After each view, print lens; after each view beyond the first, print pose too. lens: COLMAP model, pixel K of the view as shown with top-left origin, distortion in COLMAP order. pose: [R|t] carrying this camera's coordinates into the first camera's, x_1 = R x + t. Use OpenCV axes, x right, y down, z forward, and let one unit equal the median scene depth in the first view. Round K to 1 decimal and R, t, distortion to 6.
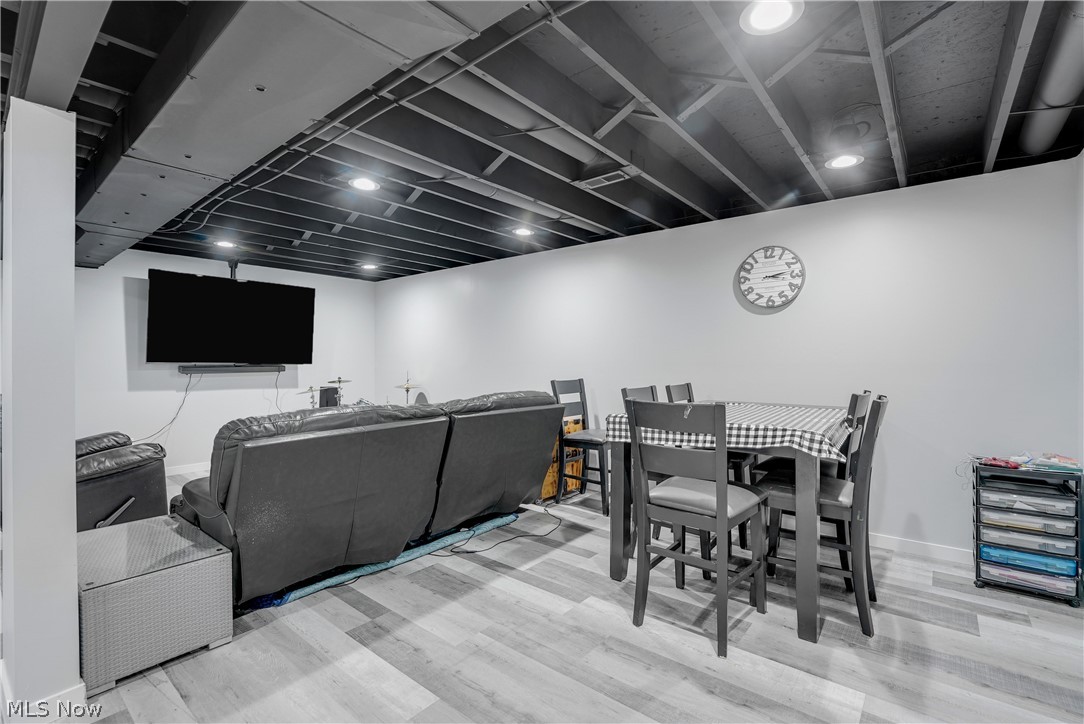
lens RADIAL K [[485.9, 0, 542.2], [0, 485.9, 358.5], [0, 0, 1]] dist [-0.024711, 0.000735]
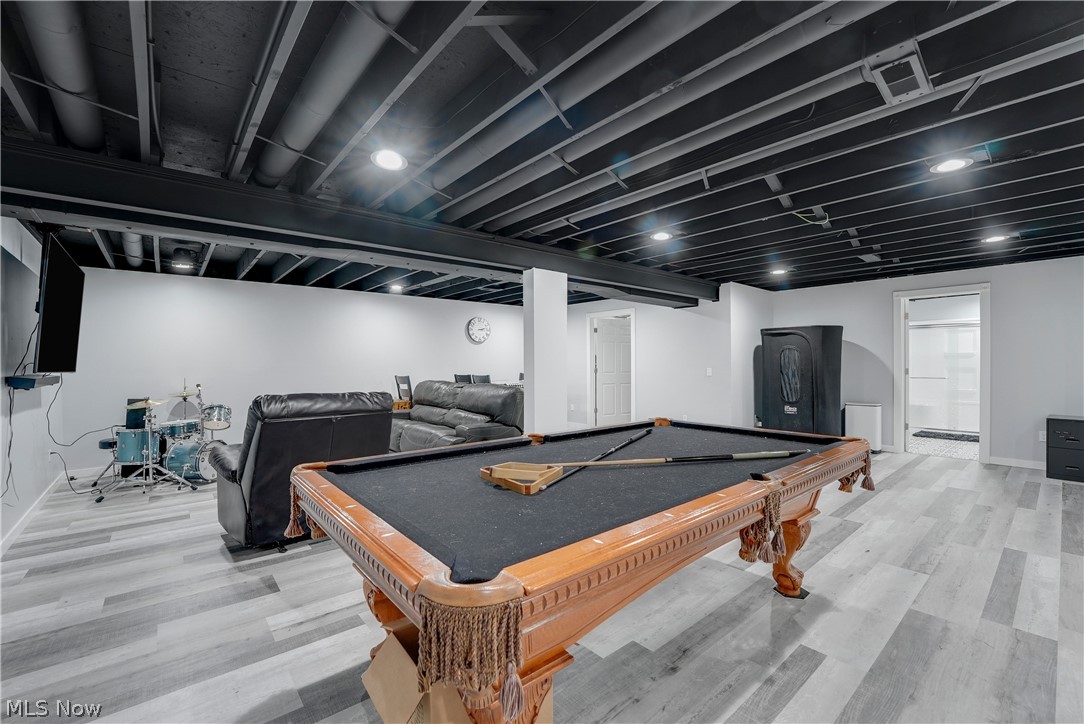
lens RADIAL K [[462.2, 0, 542.4], [0, 462.2, 359.0], [0, 0, 1]] dist [-0.027976, 0.003637]
pose [[0.175494, 0.006145, 0.984461, -2.068064], [0.005120, 0.999961, -0.007154, -0.002077], [-0.984467, 0.006296, 0.175455, 0.327690]]
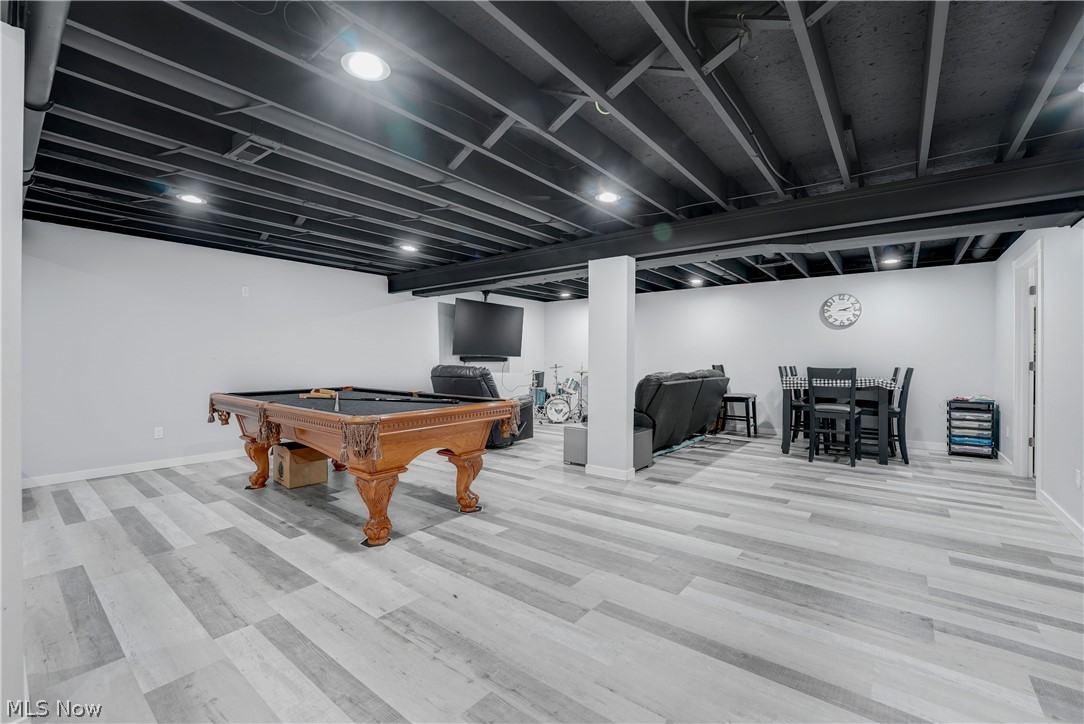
lens RADIAL K [[462.2, 0, 540.9], [0, 462.2, 361.2], [0, 0, 1]] dist [-0.027976, 0.003637]
pose [[0.999961, 0.003897, 0.007910, -0.846431], [-0.003956, 0.999964, 0.007515, 0.027318], [-0.007880, -0.007546, 0.999940, -0.918957]]
